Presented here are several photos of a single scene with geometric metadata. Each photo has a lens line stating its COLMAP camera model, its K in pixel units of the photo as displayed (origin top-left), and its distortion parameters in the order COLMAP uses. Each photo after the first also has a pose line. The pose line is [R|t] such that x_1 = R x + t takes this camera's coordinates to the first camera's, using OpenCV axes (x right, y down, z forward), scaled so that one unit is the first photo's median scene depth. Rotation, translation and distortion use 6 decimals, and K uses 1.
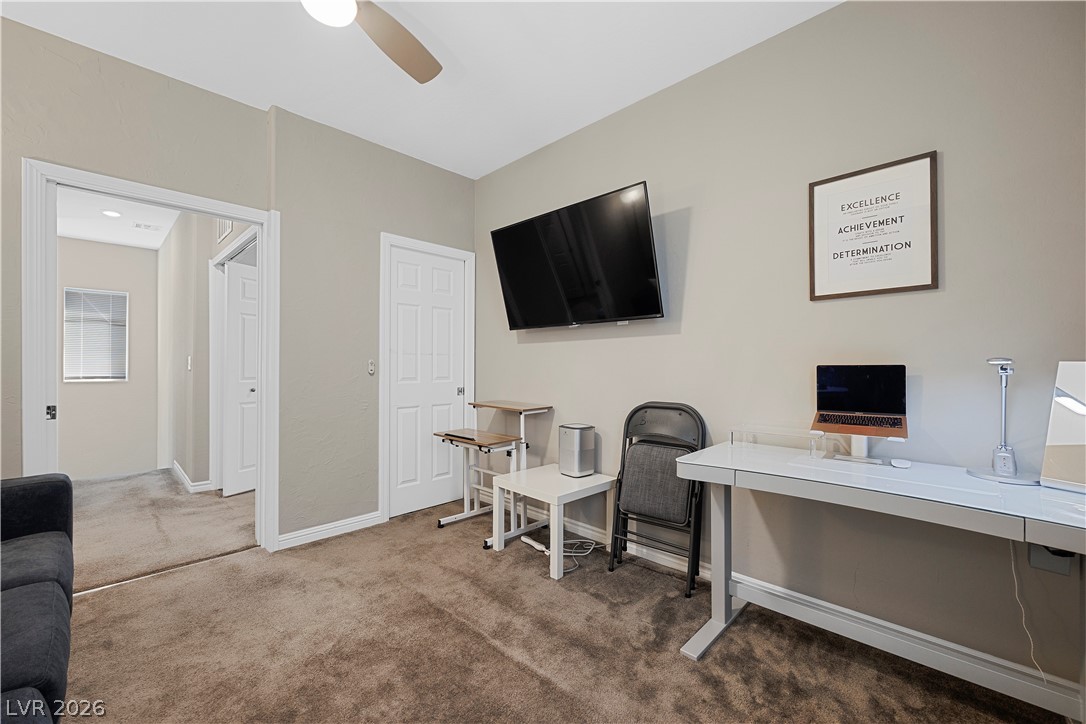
lens RADIAL K [[434.9, 0, 543.0], [0, 434.9, 362.0], [0, 0, 1]] dist [-0.002077, -0.000329]
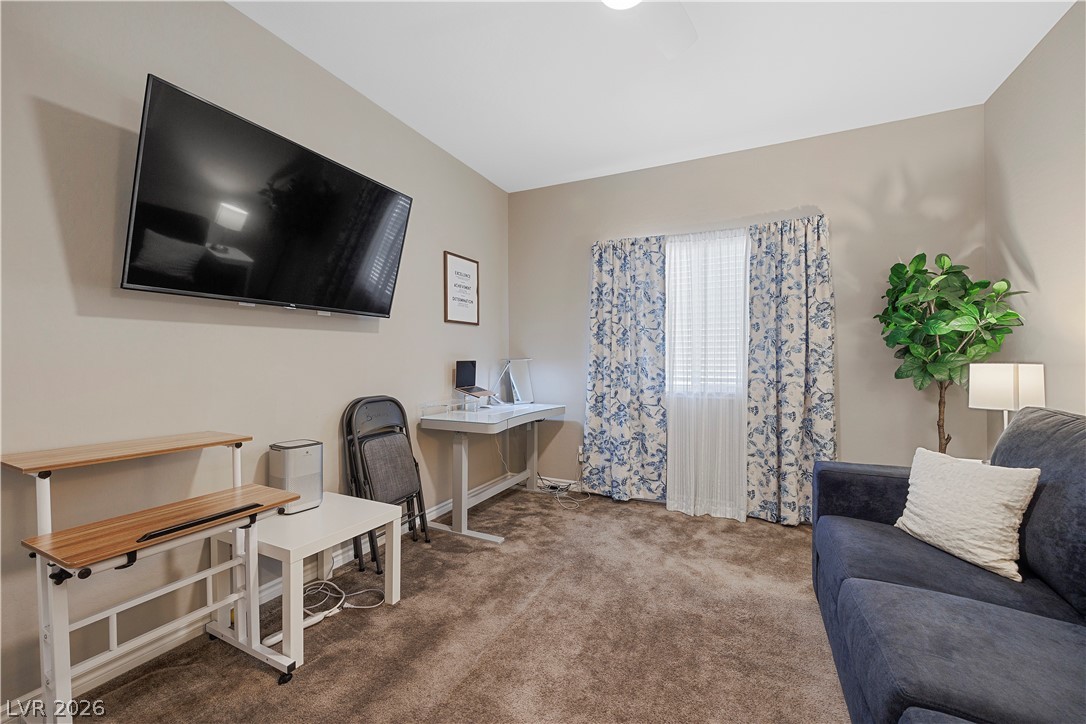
lens RADIAL K [[434.9, 0, 543.0], [0, 434.9, 362.0], [0, 0, 1]] dist [-0.002077, -0.000329]
pose [[-0.312167, -0.001789, 0.950026, -1.066195], [-0.000418, 0.999998, 0.001746, 0.008488], [-0.950027, 0.000148, -0.312167, 1.162192]]
